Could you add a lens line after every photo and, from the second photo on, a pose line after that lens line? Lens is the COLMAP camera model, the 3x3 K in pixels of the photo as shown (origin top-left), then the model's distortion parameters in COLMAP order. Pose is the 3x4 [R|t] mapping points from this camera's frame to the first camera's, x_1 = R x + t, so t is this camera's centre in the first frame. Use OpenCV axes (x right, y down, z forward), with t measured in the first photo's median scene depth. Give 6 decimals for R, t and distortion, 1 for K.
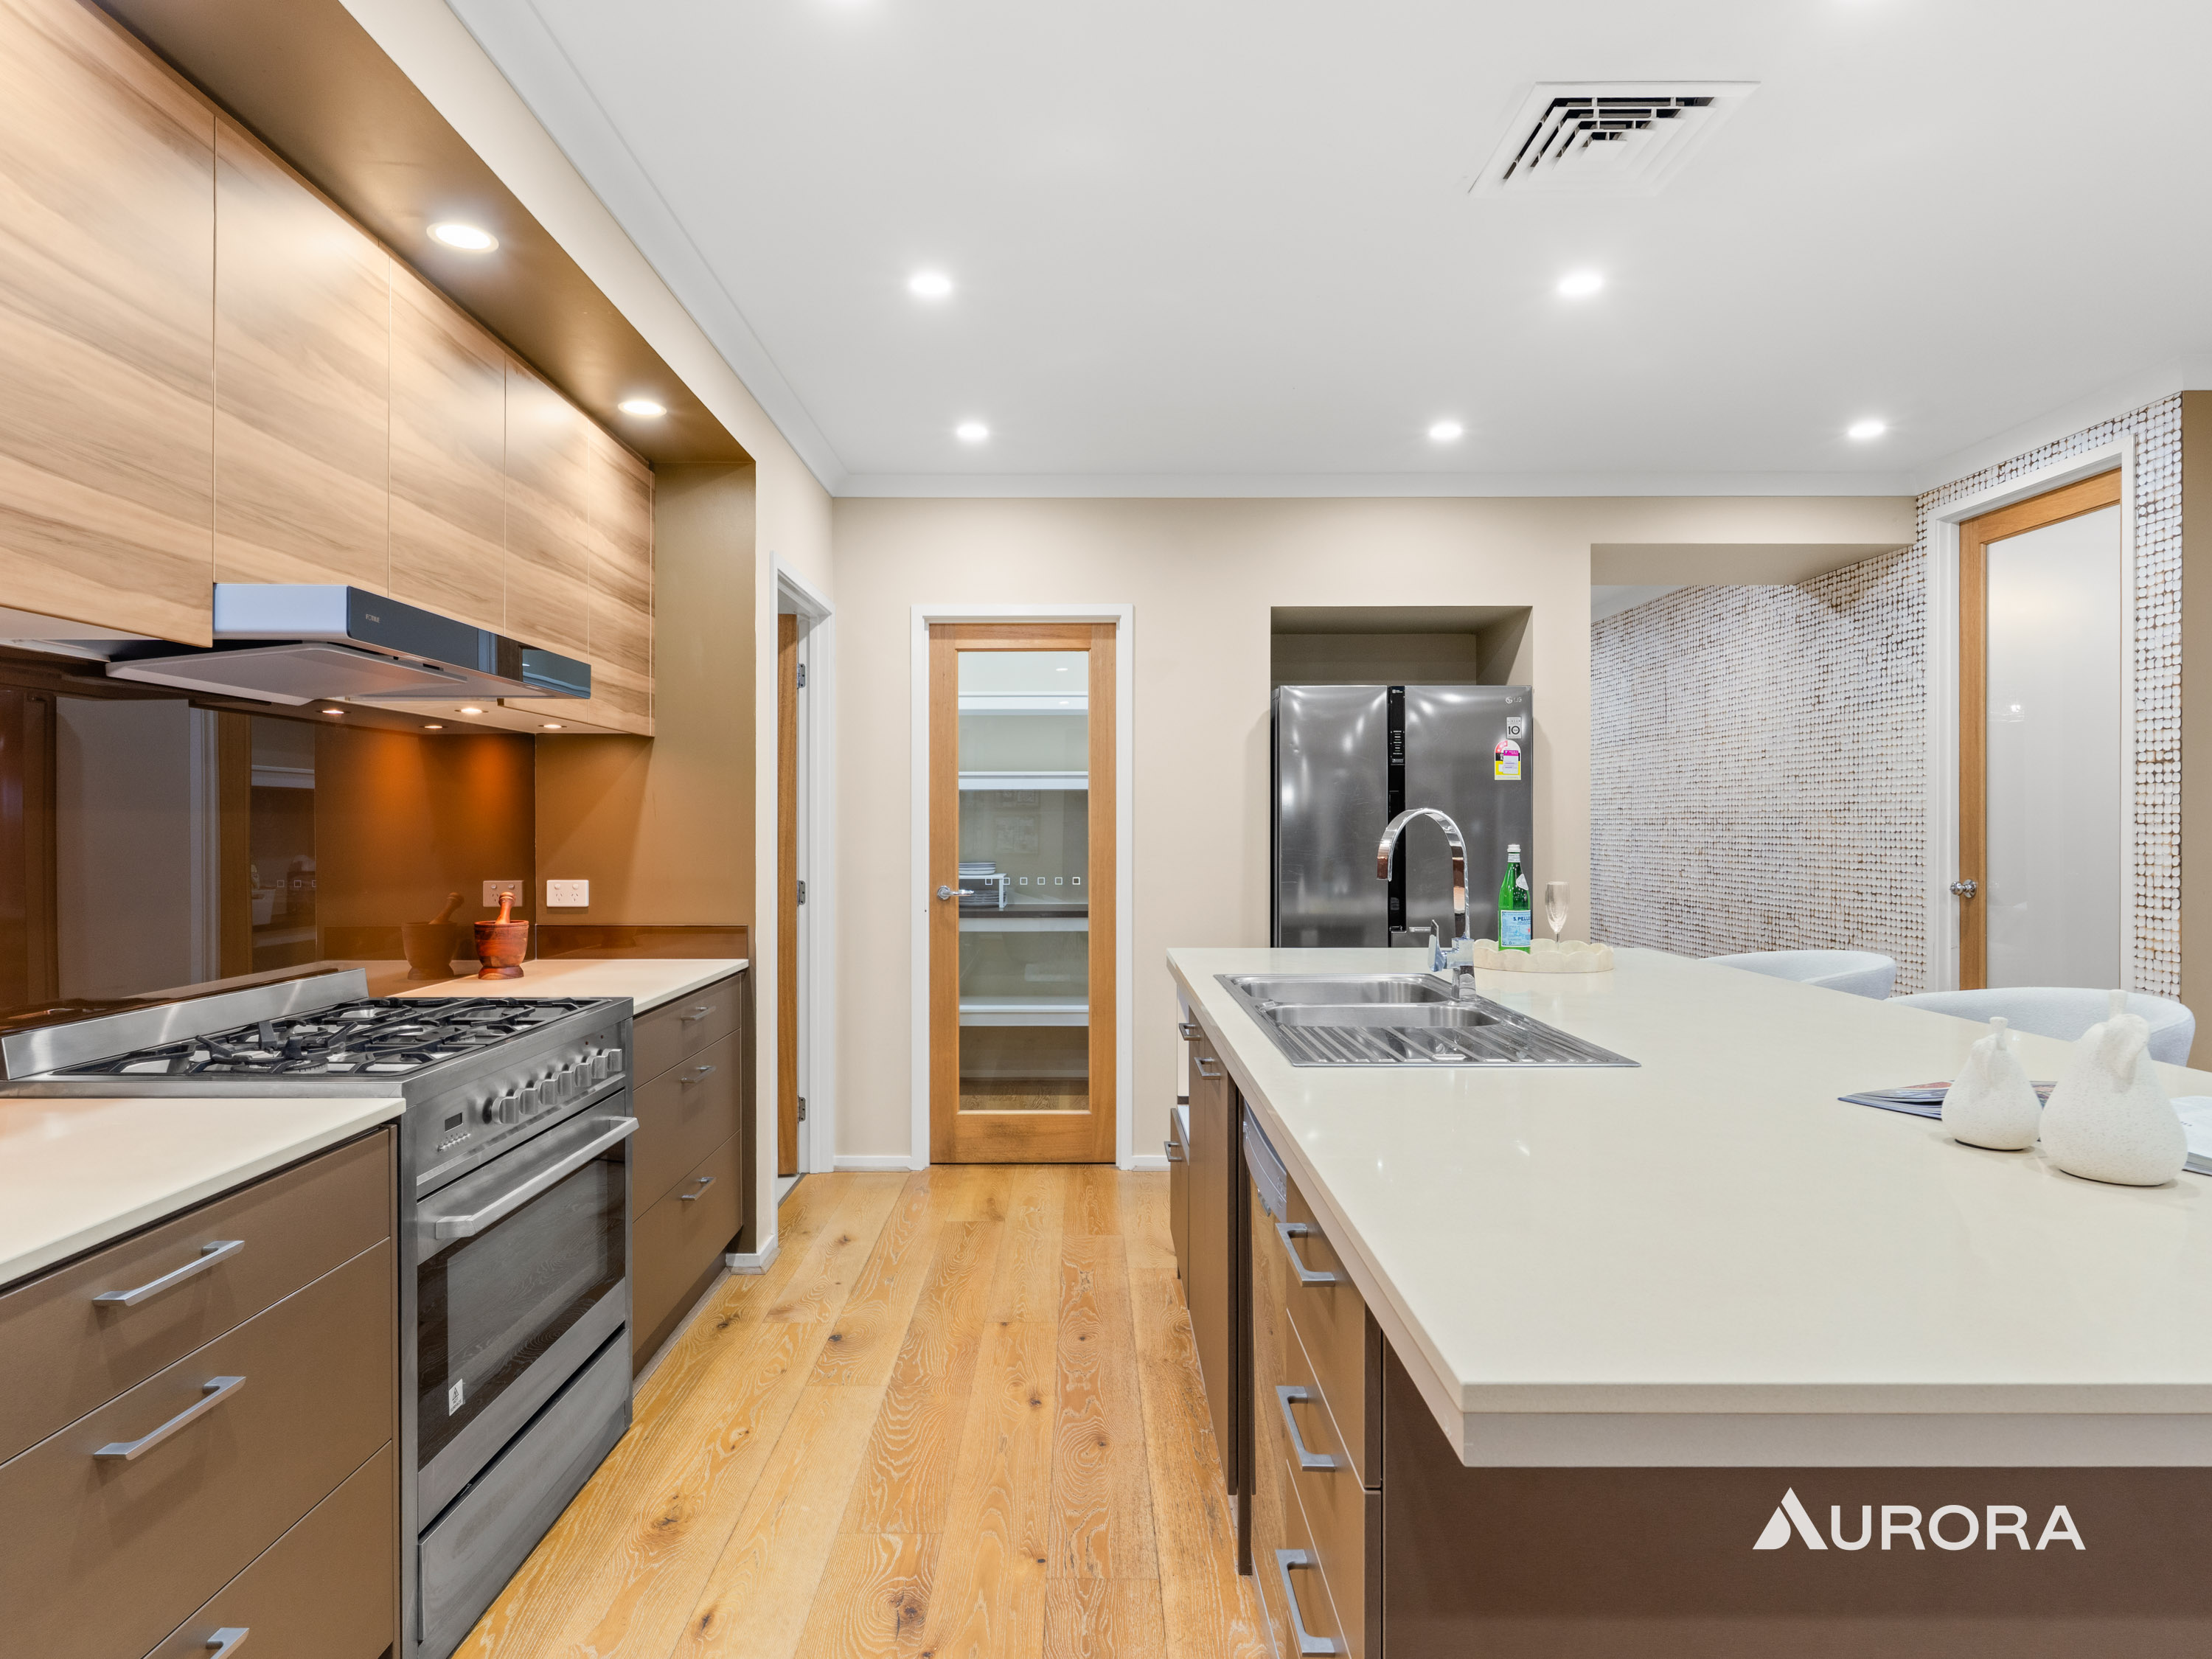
lens RADIAL K [[1274.8, 0, 1079.0], [0, 1274.8, 840.7], [0, 0, 1]] dist [0.000612, -0.000416]
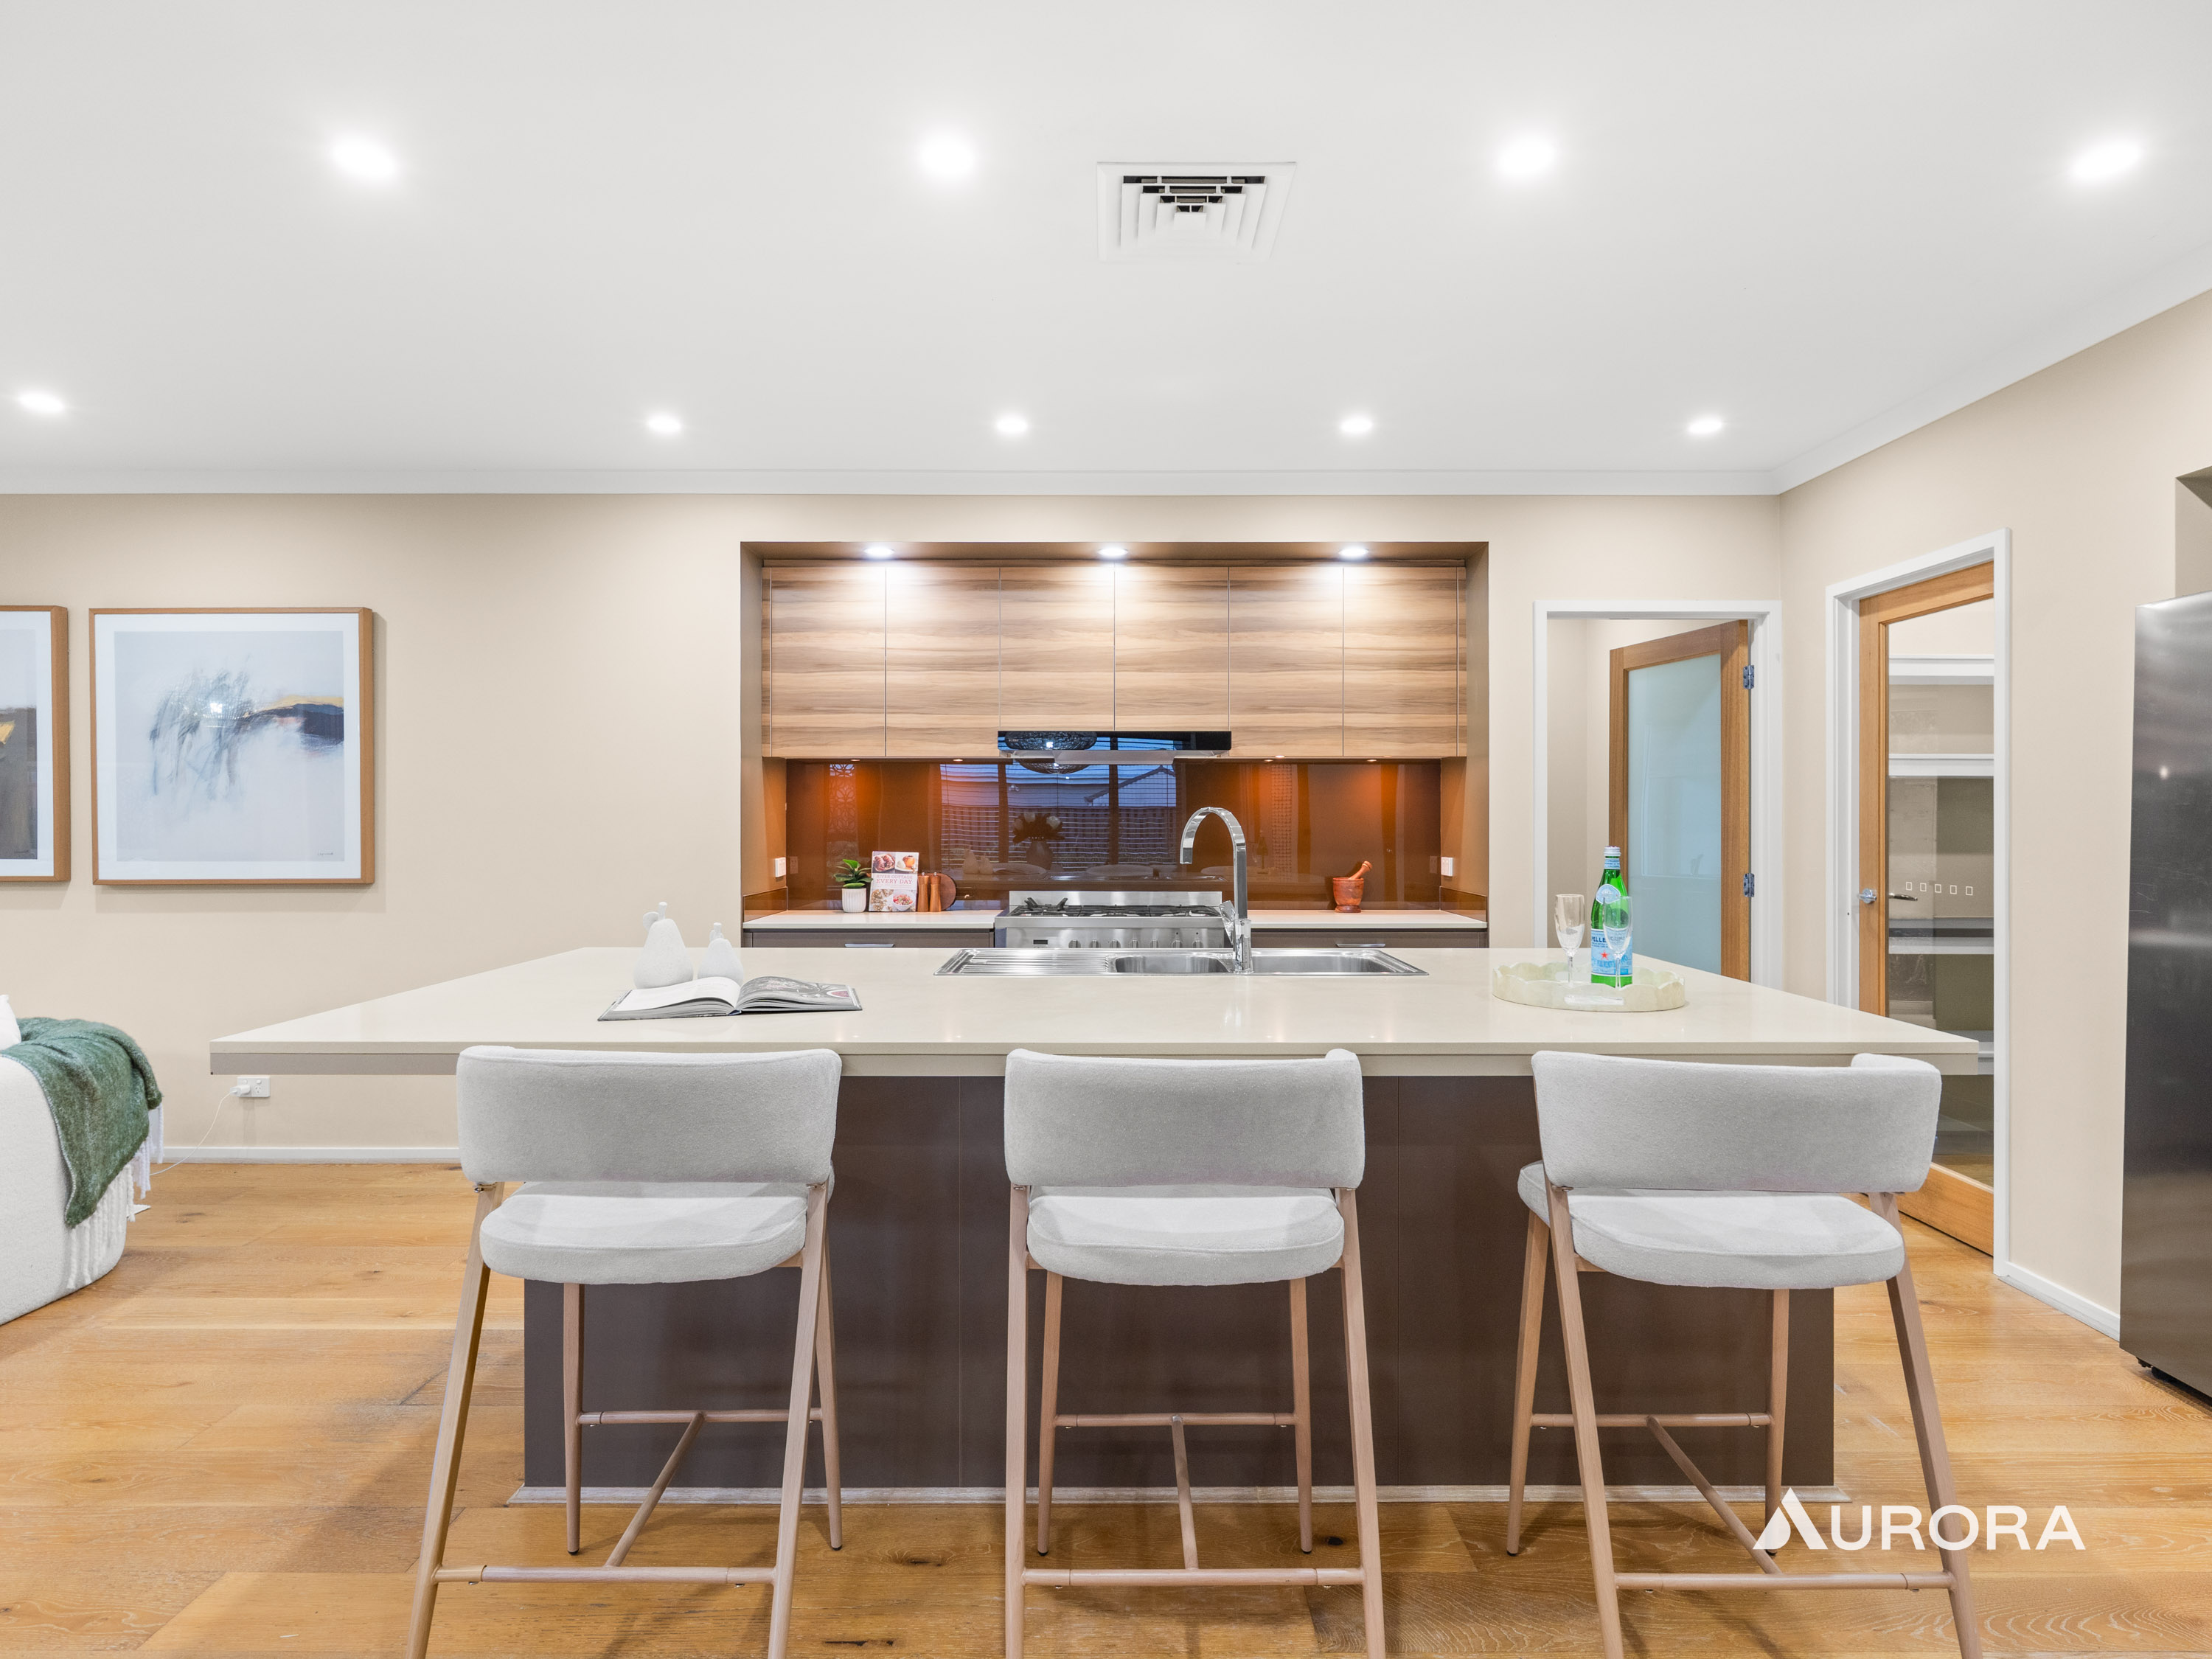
lens RADIAL K [[1187.7, 0, 1106.0], [0, 1187.7, 829.5], [0, 0, 1]] dist [-0.012188, -0.000387]
pose [[0.005770, 0.009495, -0.999938, 0.741198], [-0.012702, 0.999875, 0.009421, -0.007129], [0.999903, 0.012647, 0.005890, 0.466157]]
